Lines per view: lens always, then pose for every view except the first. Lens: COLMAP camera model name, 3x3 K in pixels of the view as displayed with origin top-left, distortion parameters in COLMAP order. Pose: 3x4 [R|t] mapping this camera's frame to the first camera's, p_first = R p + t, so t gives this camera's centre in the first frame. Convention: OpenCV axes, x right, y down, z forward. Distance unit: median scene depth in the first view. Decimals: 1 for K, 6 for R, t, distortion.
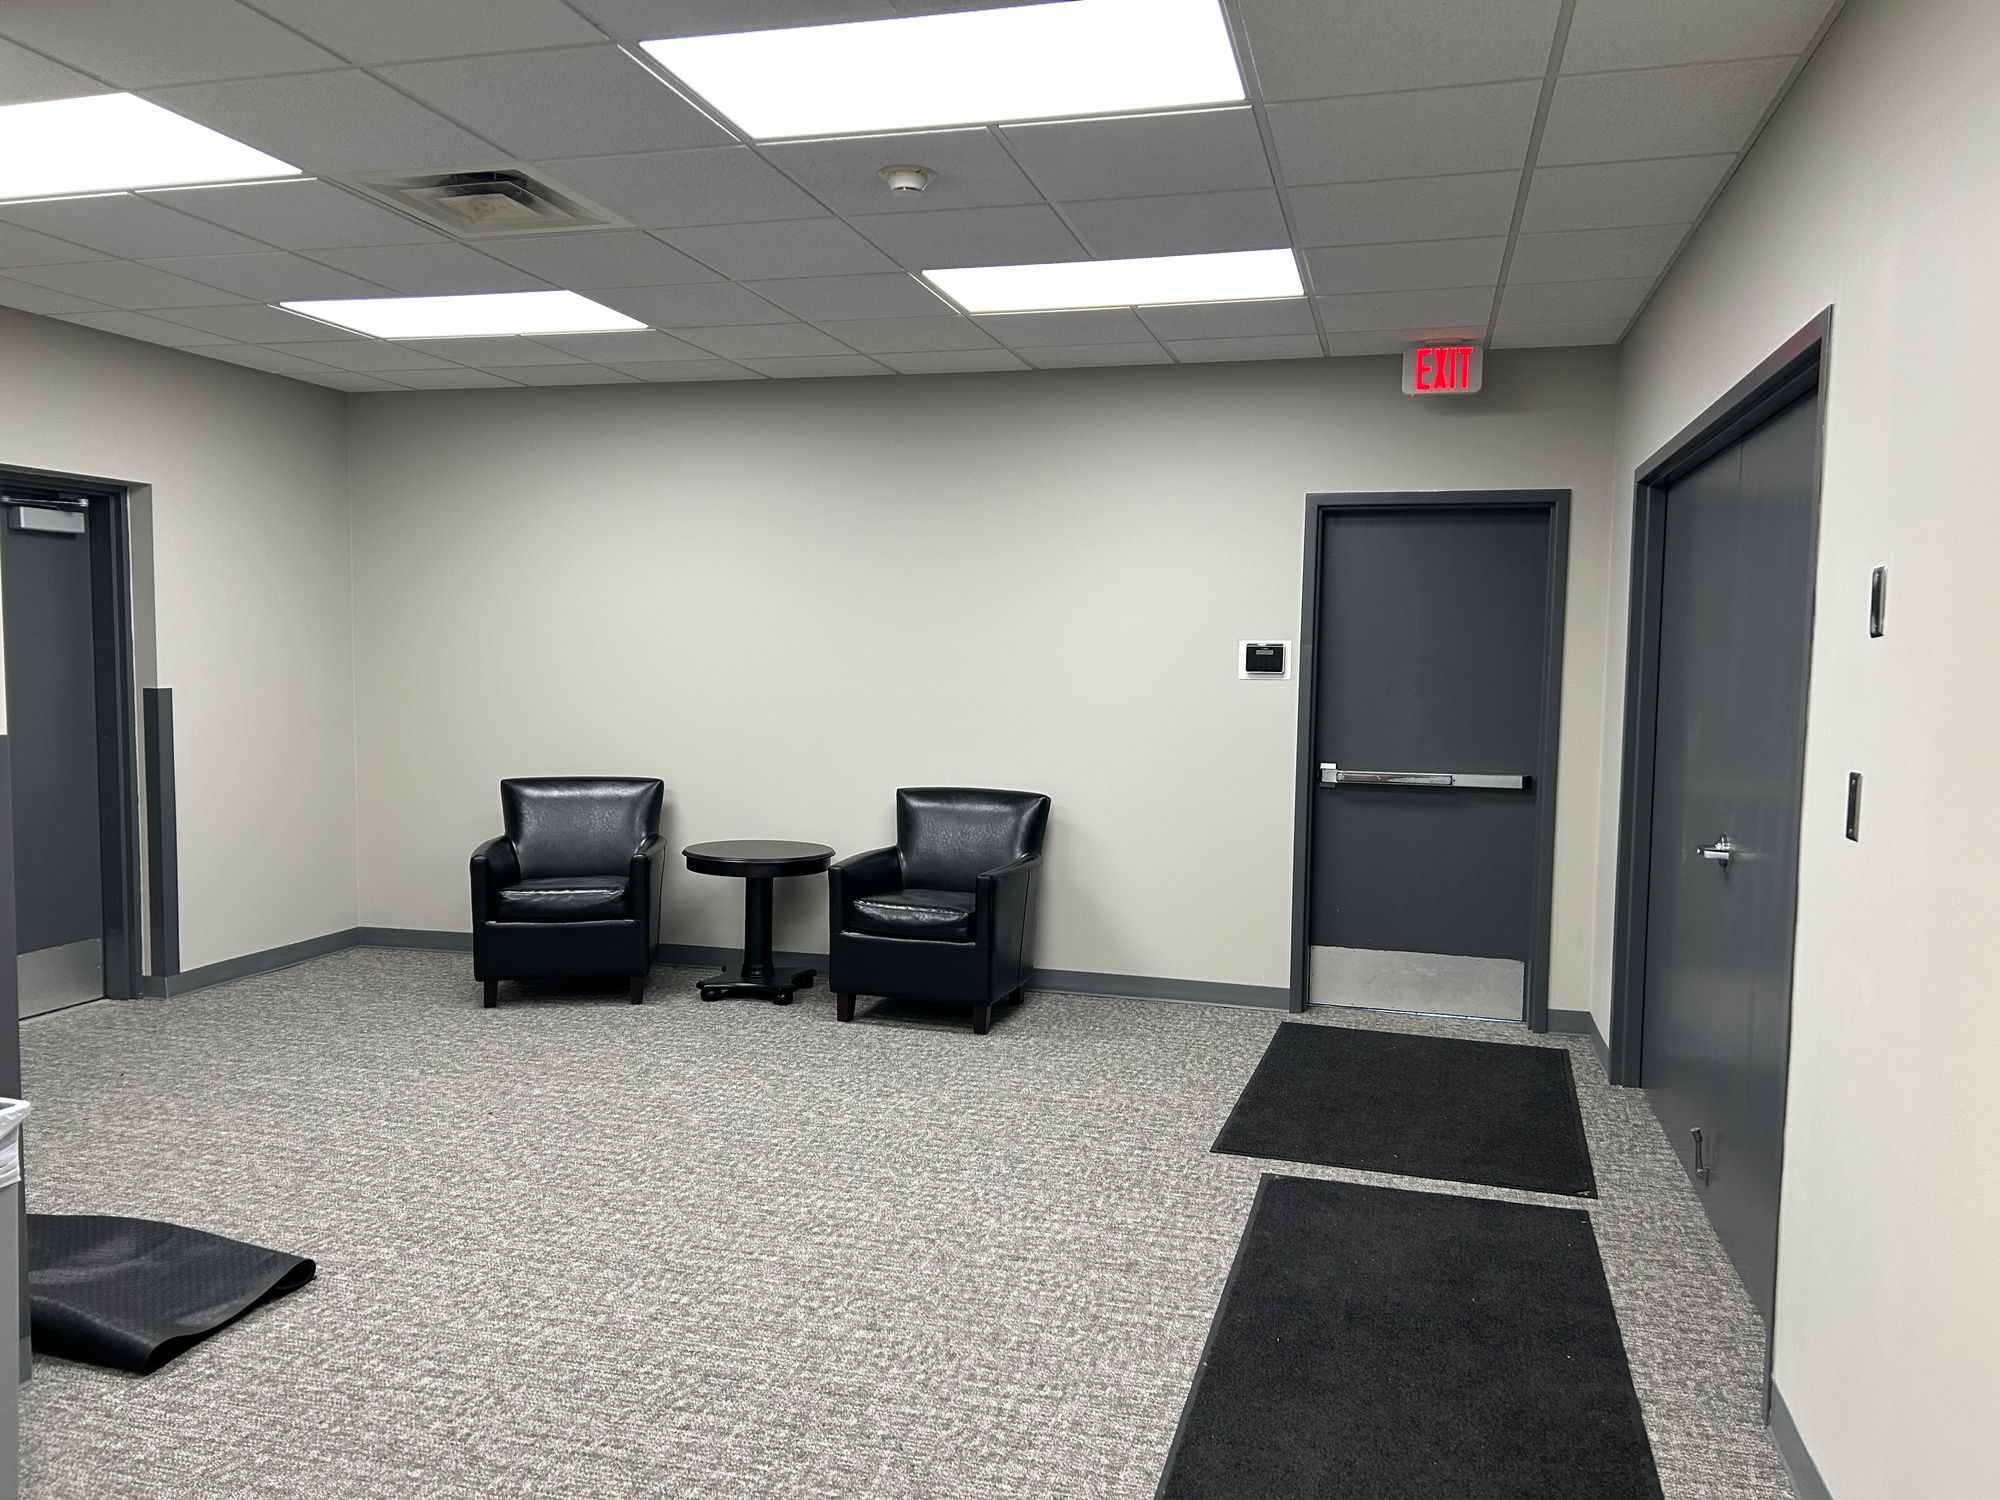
lens RADIAL K [[1506.7, 0, 999.8], [0, 1506.7, 751.7], [0, 0, 1]] dist [0.003752, 0.000764]
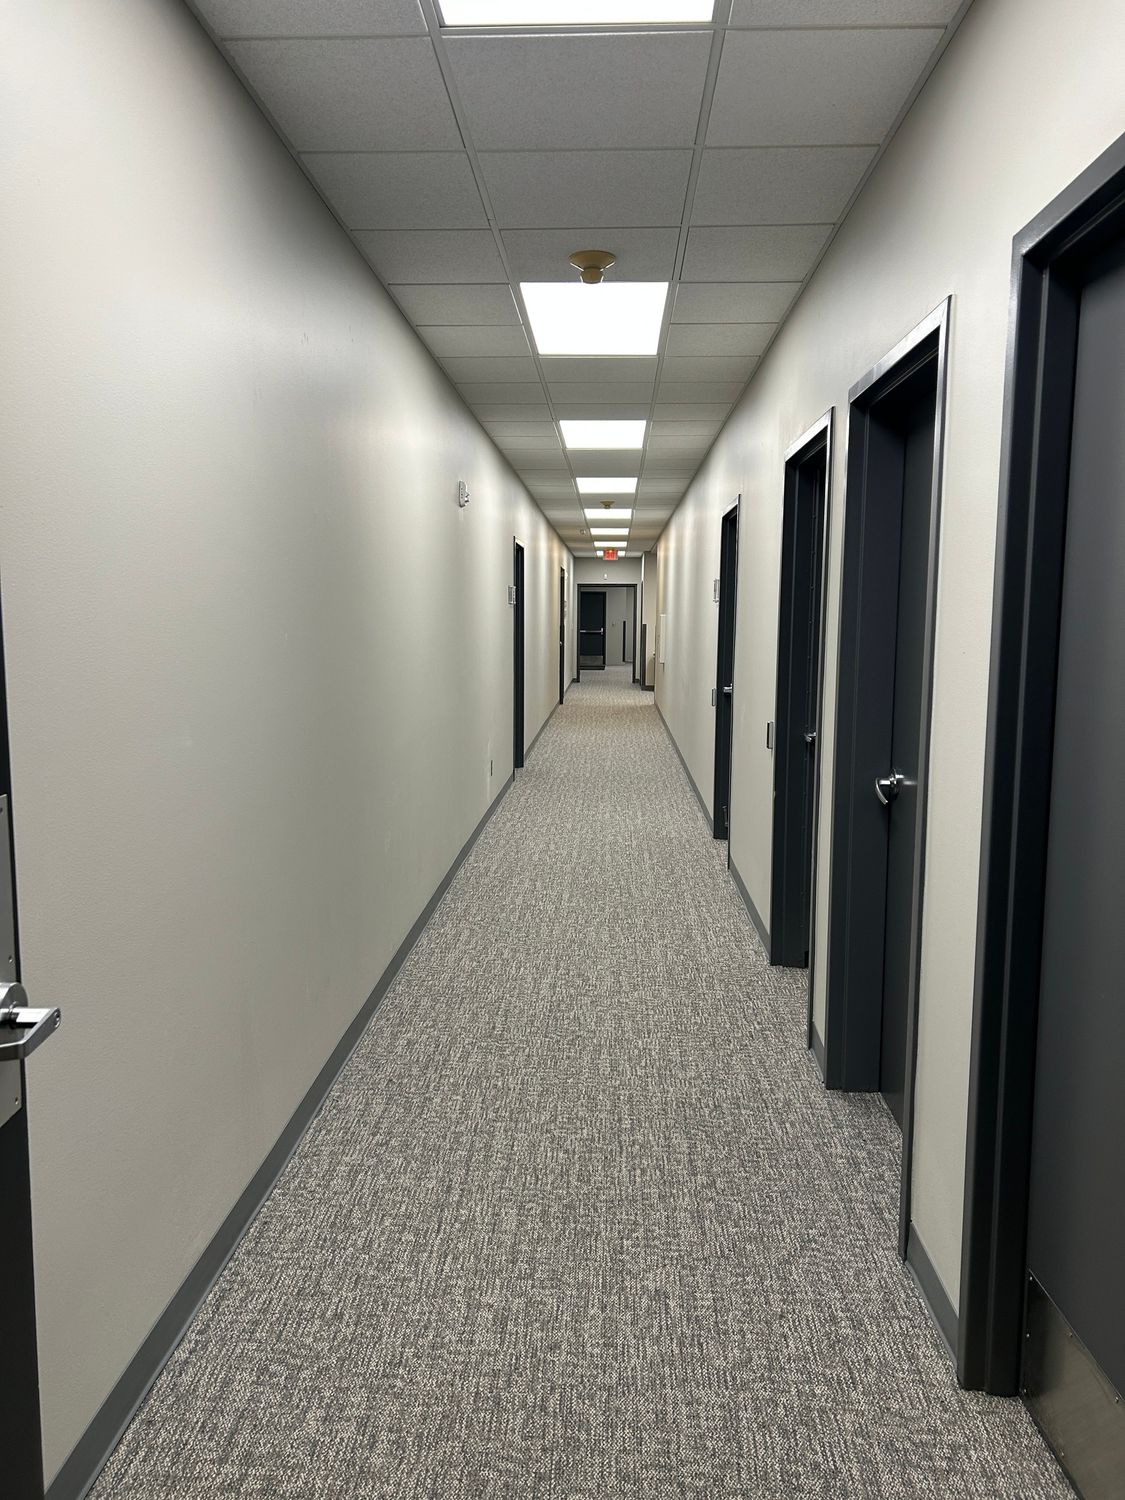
lens RADIAL K [[1130.0, 0, 562.6], [0, 1130.0, 749.7], [0, 0, 1]] dist [0.003752, 0.000764]
pose [[0.973638, -0.040720, 0.224435, 0.062098], [0.028405, 0.997922, 0.057833, -0.013176], [-0.226324, -0.049933, 0.972771, 0.222878]]
